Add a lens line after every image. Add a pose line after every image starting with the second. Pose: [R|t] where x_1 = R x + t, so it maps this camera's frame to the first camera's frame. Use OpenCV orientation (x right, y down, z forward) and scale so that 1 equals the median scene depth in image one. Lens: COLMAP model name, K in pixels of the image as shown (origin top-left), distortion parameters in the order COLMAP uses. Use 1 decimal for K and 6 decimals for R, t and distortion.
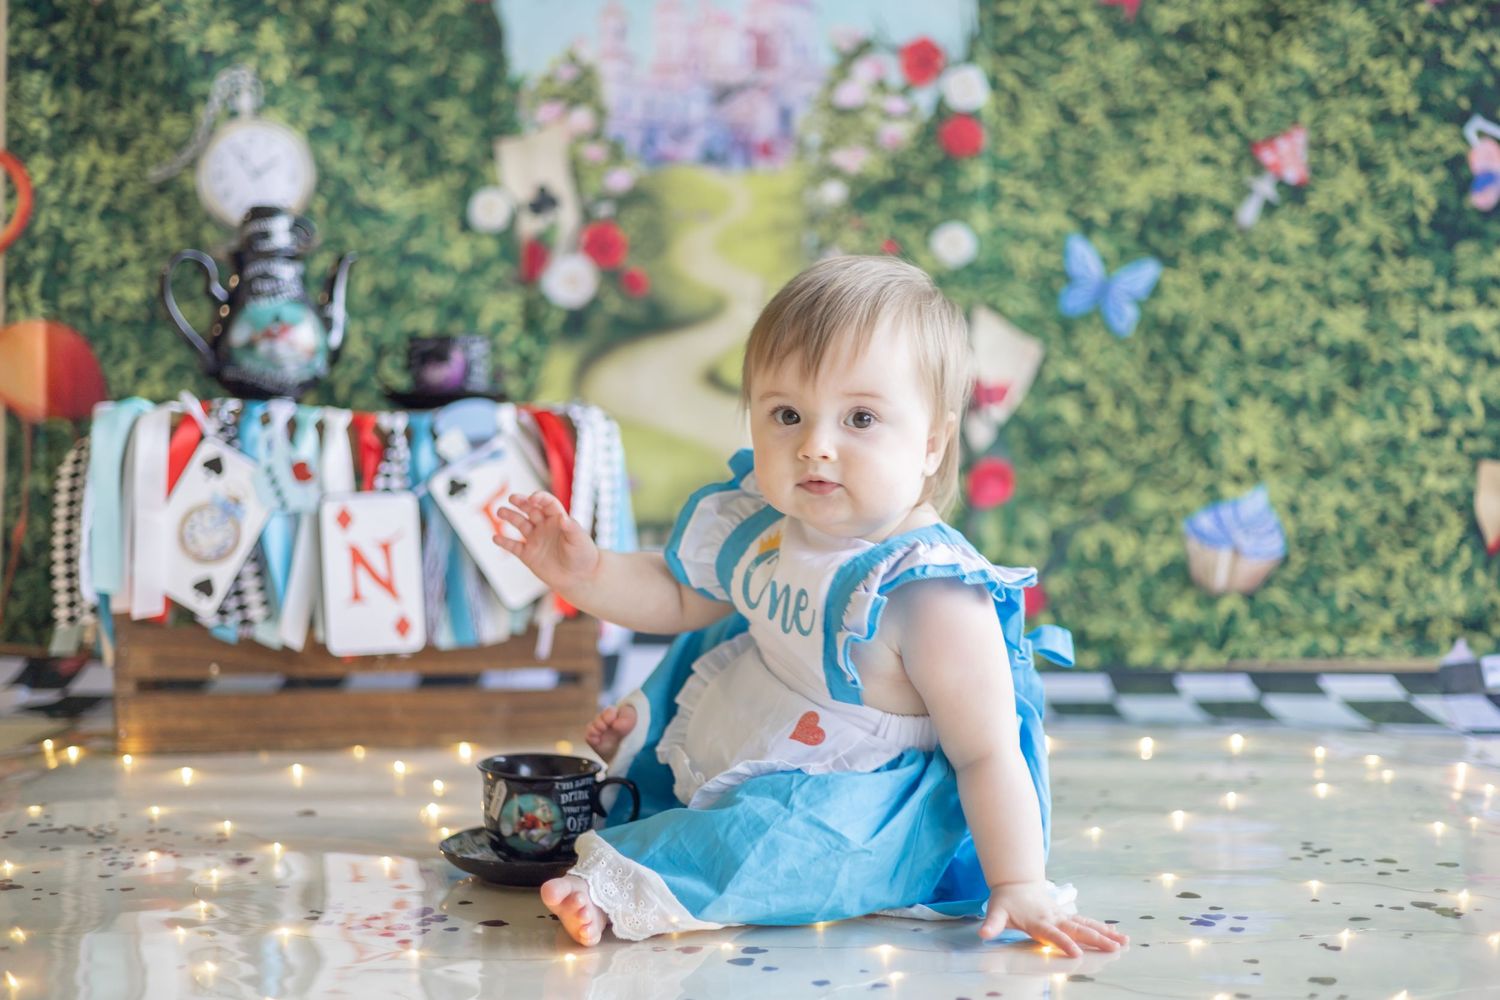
lens RADIAL K [[2182.0, 0, 769.5], [0, 2182.0, 499.5], [0, 0, 1]] dist [-0.003114, 0.150787]
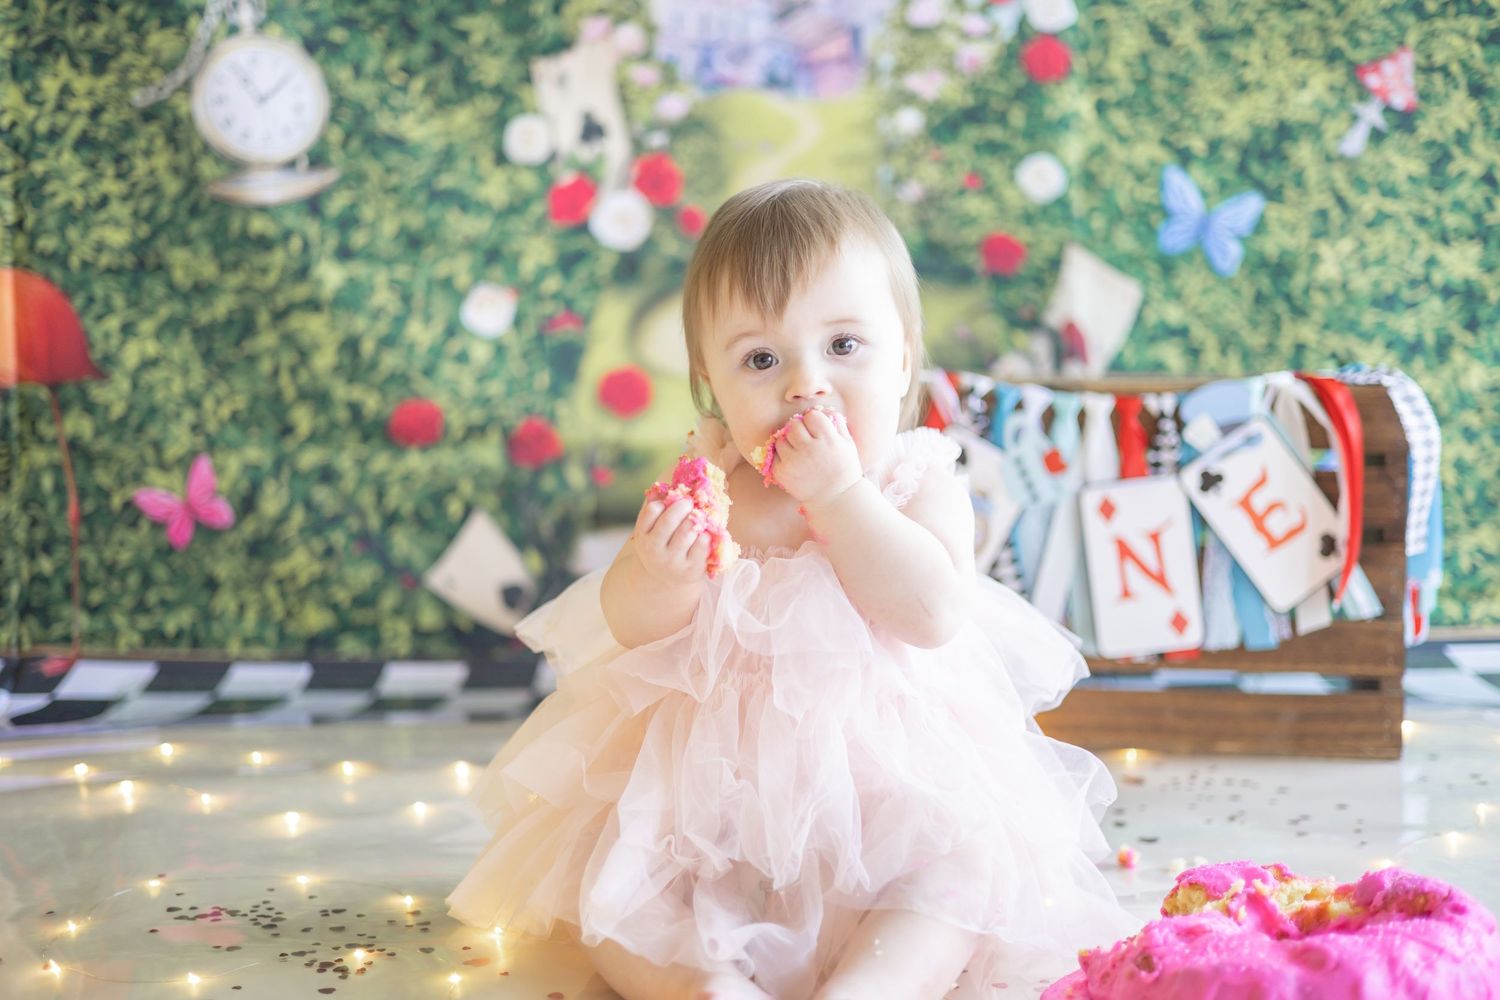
lens RADIAL K [[2182.0, 0, 769.5], [0, 2182.0, 499.5], [0, 0, 1]] dist [-0.003114, 0.150787]
pose [[0.991079, -0.021954, 0.131456, -0.151268], [0.019759, 0.999643, 0.017978, -0.001001], [-0.131803, -0.015220, 0.991159, 0.108963]]
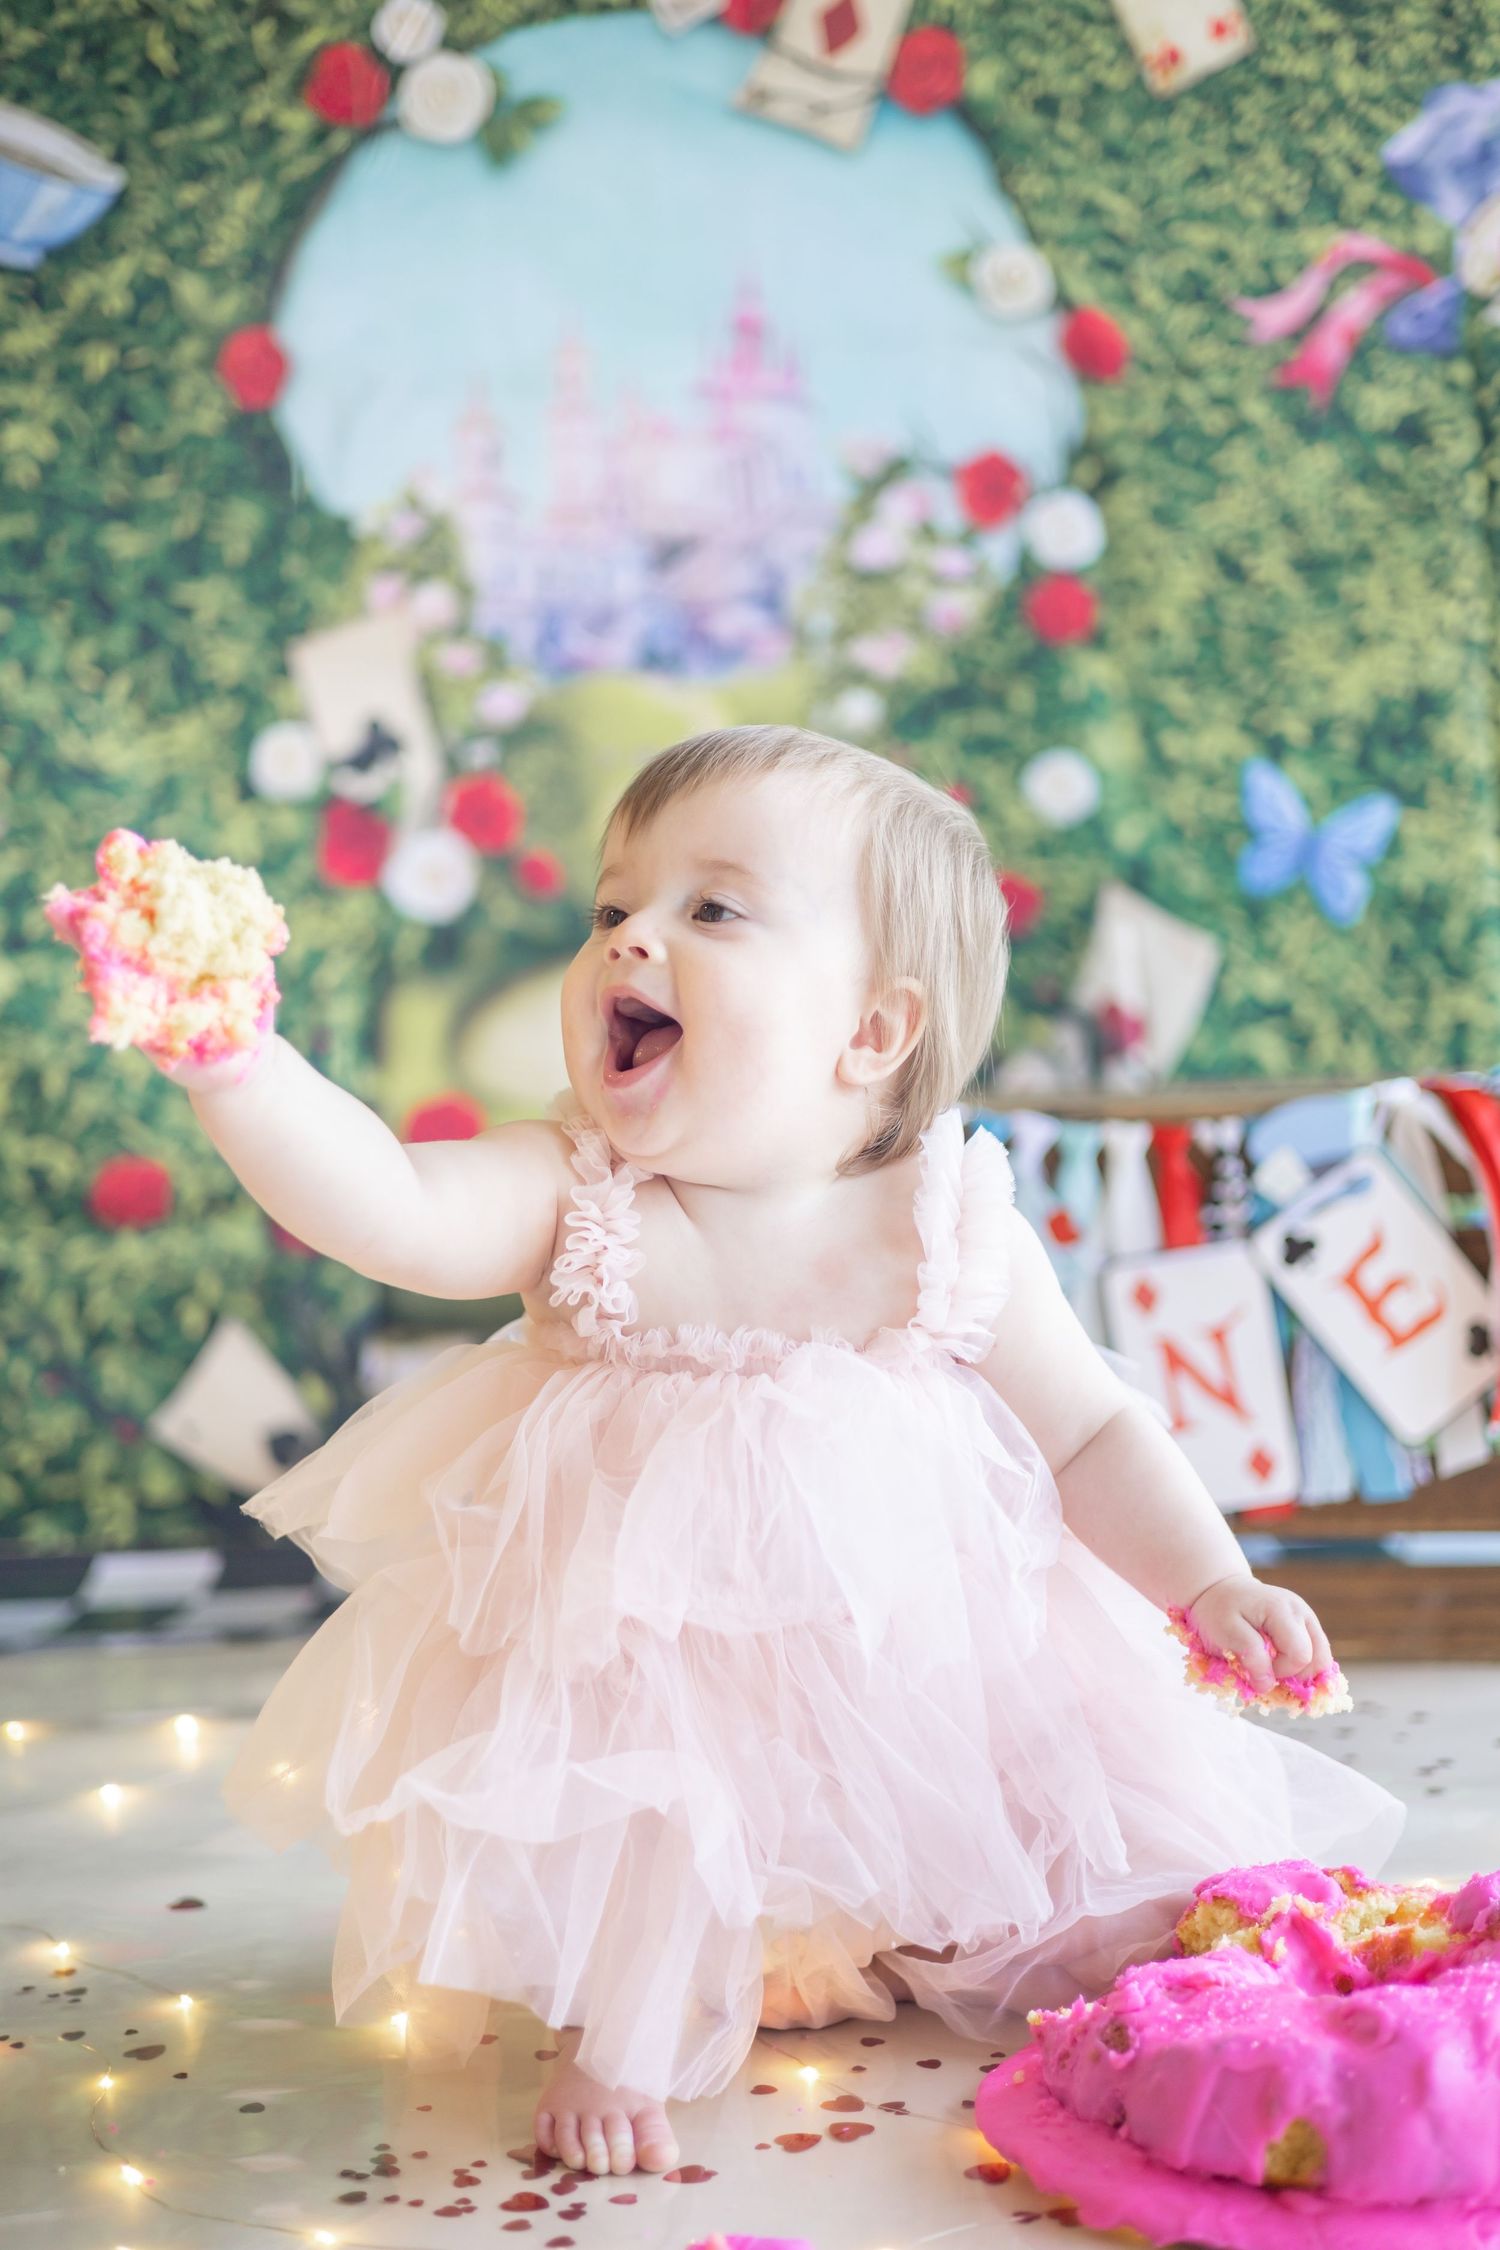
lens RADIAL K [[3273.0, 0, 787.0], [0, 3273.0, 1121.6], [0, 0, 1]] dist [-0.003114, 0.150787]
pose [[0.991053, -0.055579, 0.121347, -0.107509], [0.057382, 0.998287, -0.011417, -0.017705], [-0.120505, 0.018278, 0.992544, 0.105611]]
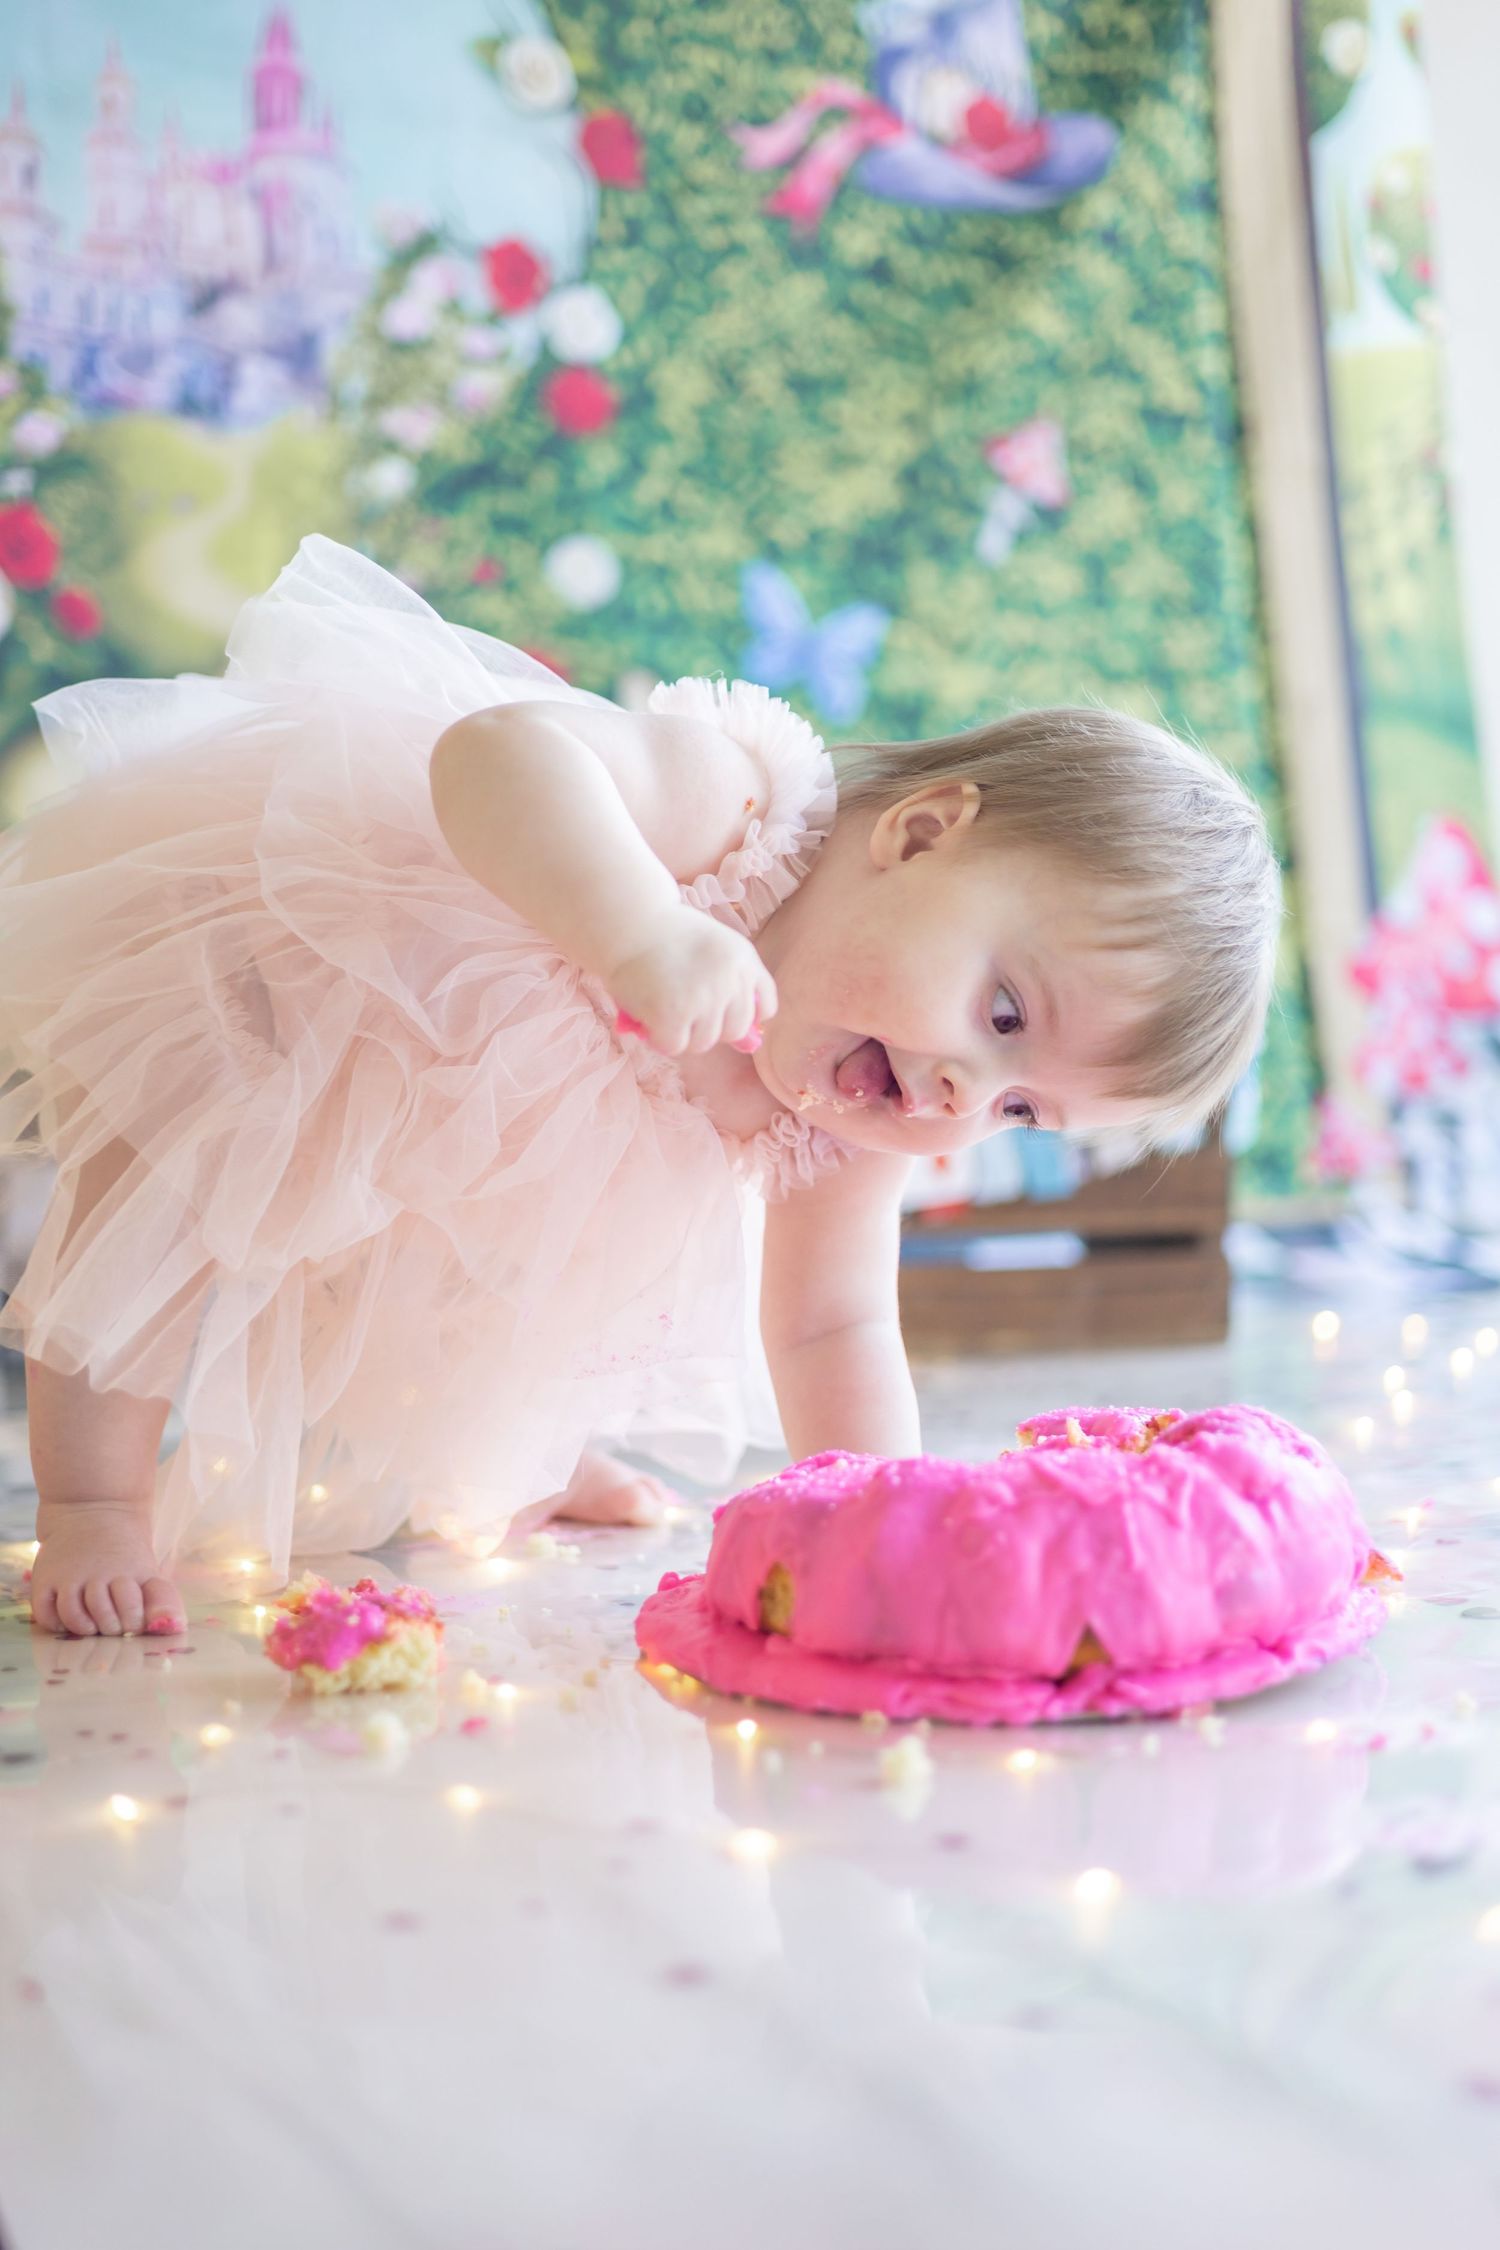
lens RADIAL K [[3273.0, 0, 787.0], [0, 3273.0, 1121.6], [0, 0, 1]] dist [-0.003114, 0.150787]
pose [[0.868660, -0.035001, 0.494171, -0.329651], [0.055672, 0.998079, -0.027170, 0.067165], [-0.492271, 0.051113, 0.868940, 0.172967]]
